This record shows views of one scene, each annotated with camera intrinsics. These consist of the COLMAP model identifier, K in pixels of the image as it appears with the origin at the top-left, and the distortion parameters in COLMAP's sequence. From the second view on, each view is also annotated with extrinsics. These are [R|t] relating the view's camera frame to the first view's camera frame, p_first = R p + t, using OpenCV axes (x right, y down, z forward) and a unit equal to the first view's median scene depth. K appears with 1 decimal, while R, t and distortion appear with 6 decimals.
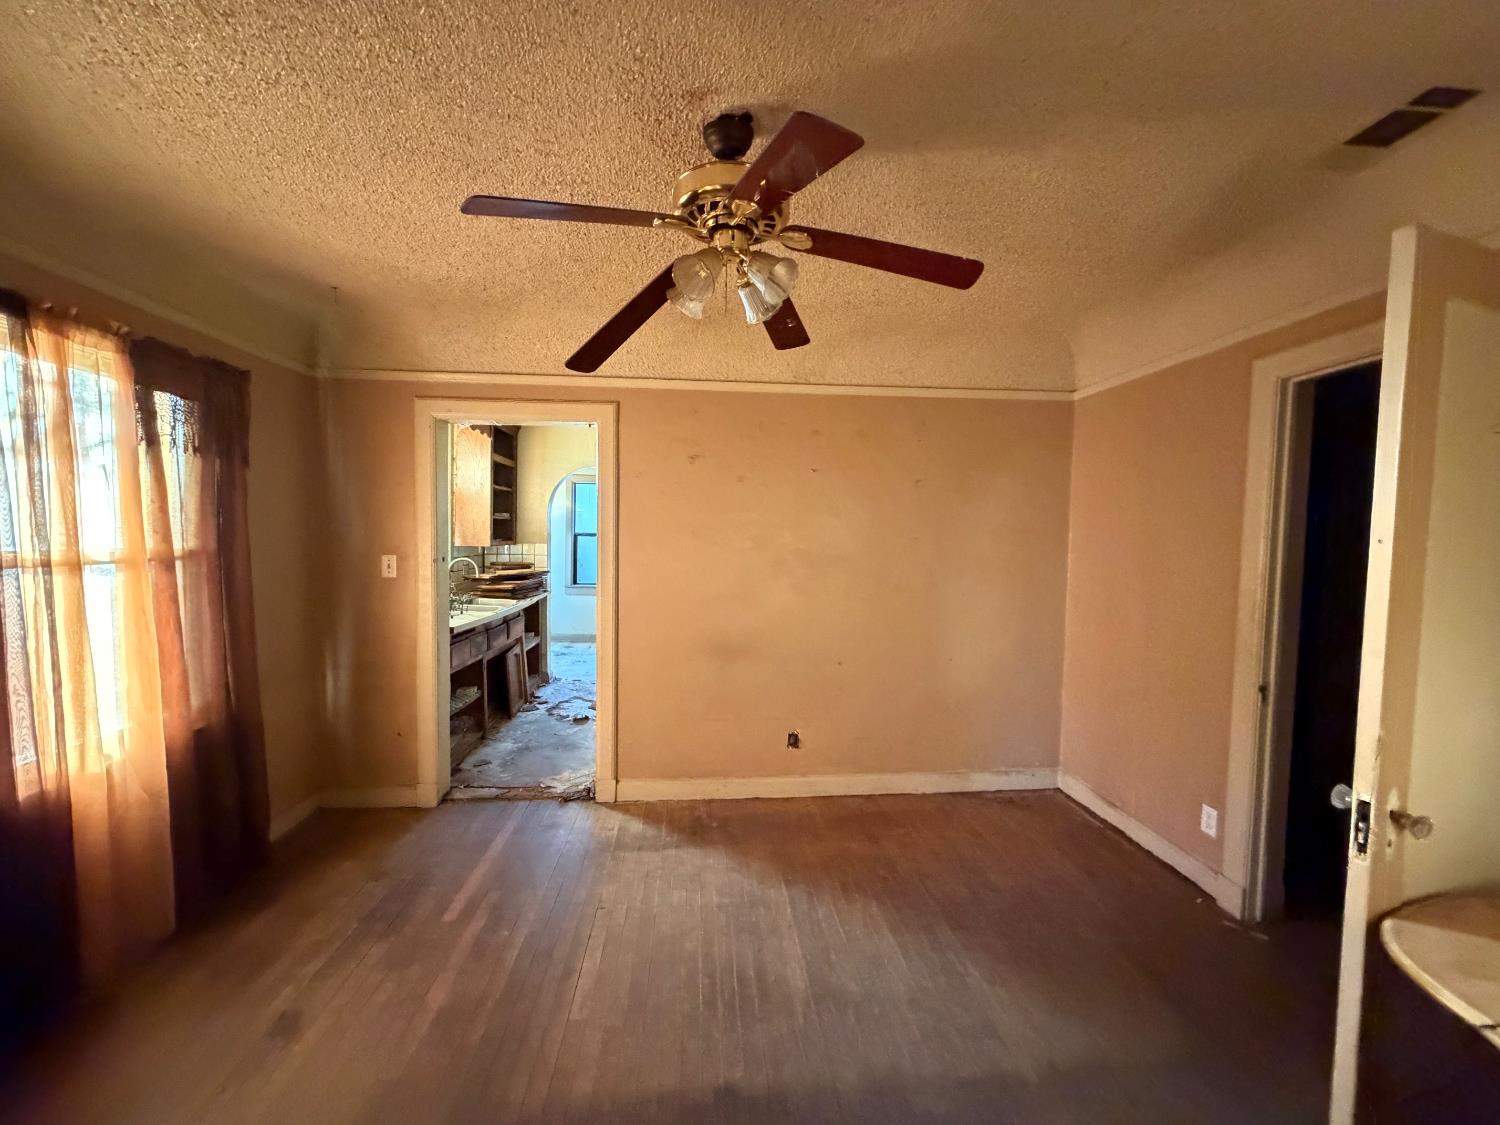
lens RADIAL K [[604.8, 0, 750.0], [0, 604.8, 562.5], [0, 0, 1]] dist [-0.000610, -0.000080]
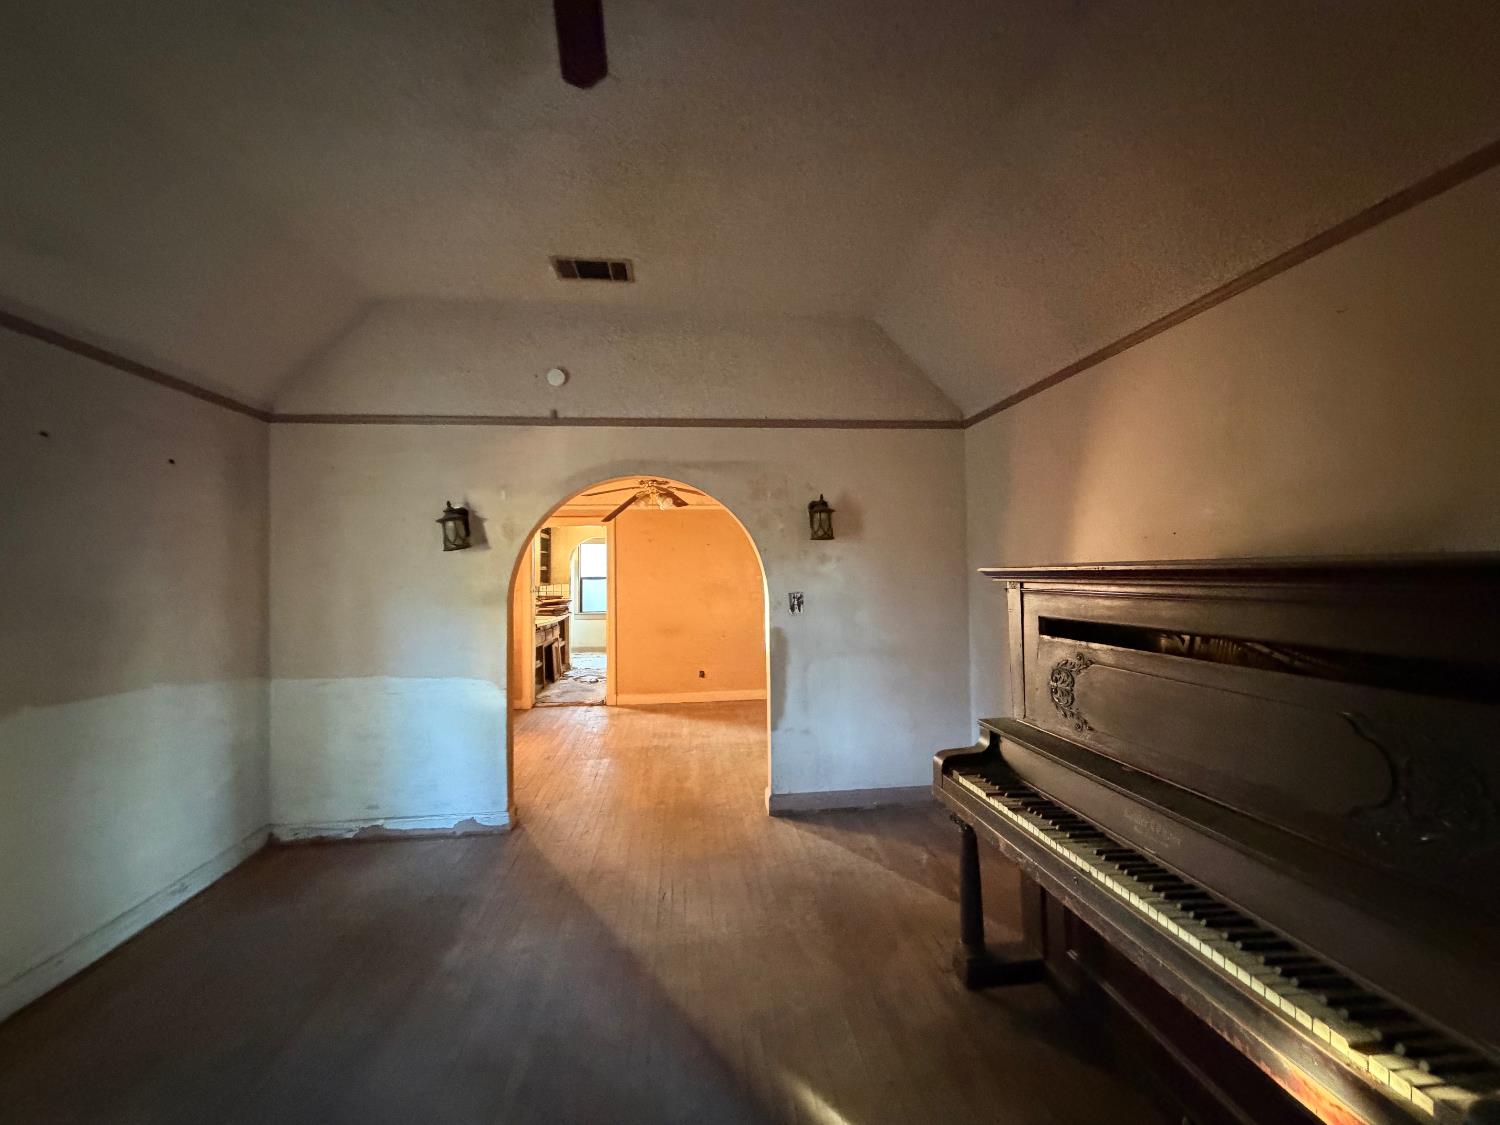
lens RADIAL K [[604.8, 0, 750.0], [0, 604.8, 562.5], [0, 0, 1]] dist [-0.000610, -0.000080]
pose [[0.999299, -0.028001, 0.024837, 0.134133], [0.029550, 0.997491, -0.064335, 0.035246], [-0.022973, 0.065024, 0.997619, -0.750991]]
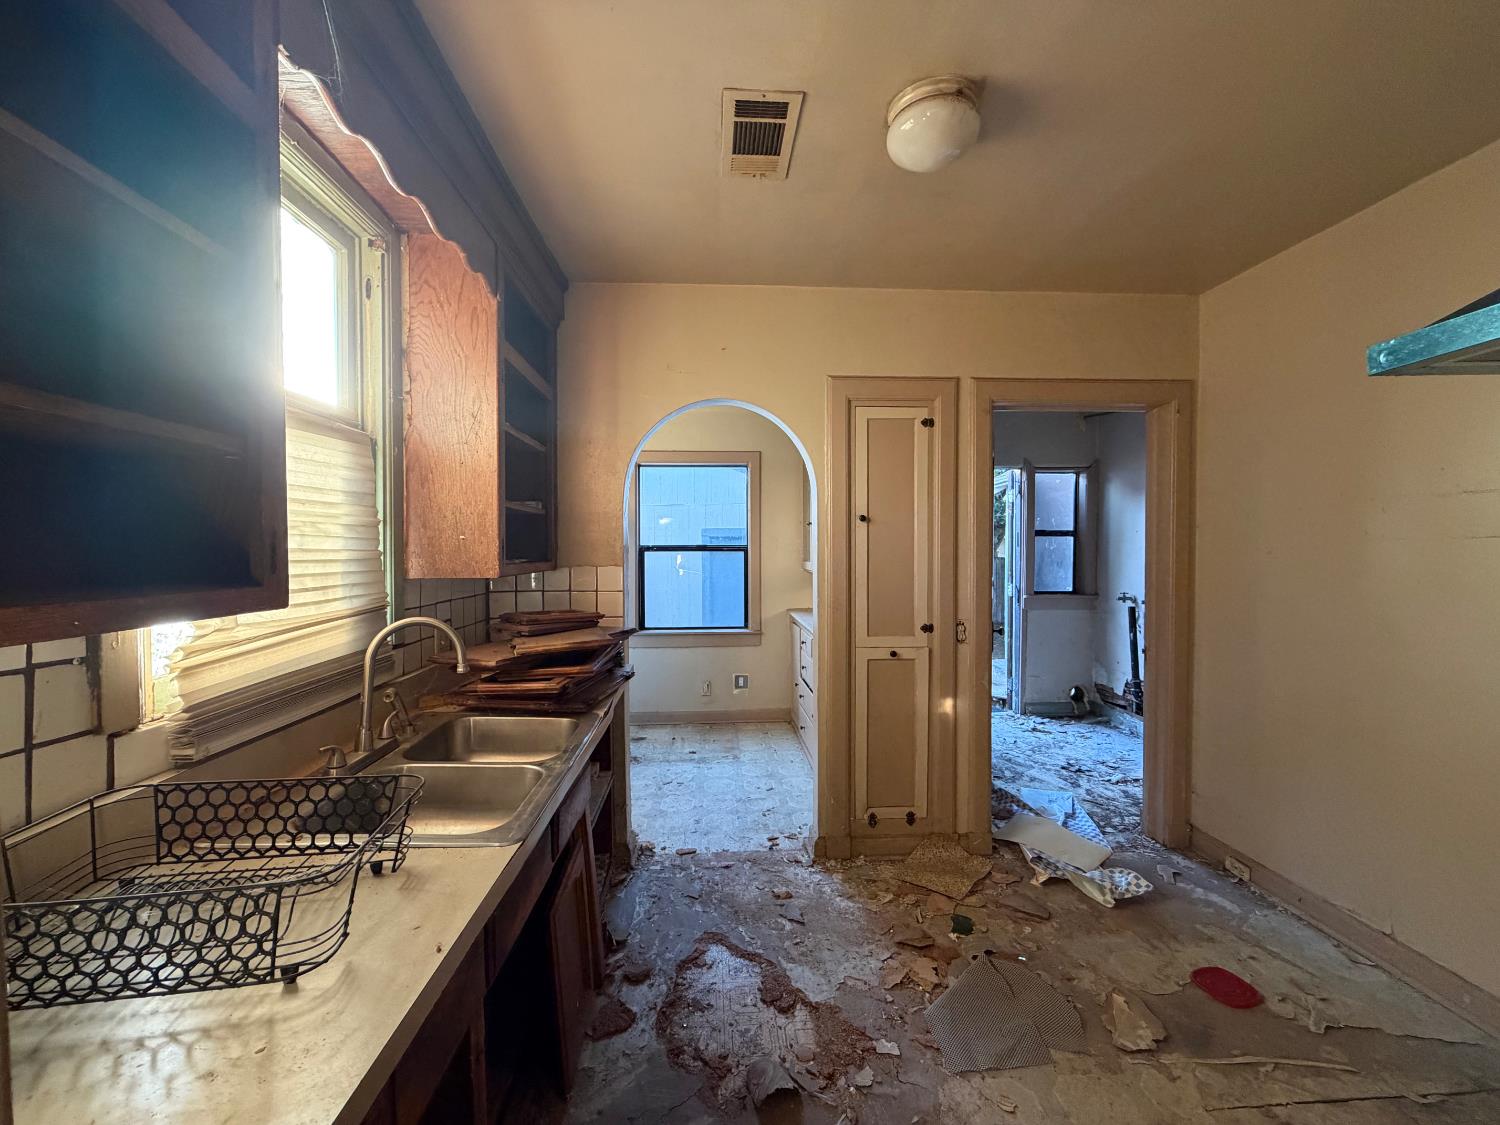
lens RADIAL K [[604.8, 0, 750.0], [0, 604.8, 562.5], [0, 0, 1]] dist [-0.000610, -0.000080]
pose [[0.999343, -0.024214, -0.026959, -0.262575], [0.023532, 0.999402, -0.025317, -0.022948], [0.027556, 0.024666, 0.999316, 0.628174]]
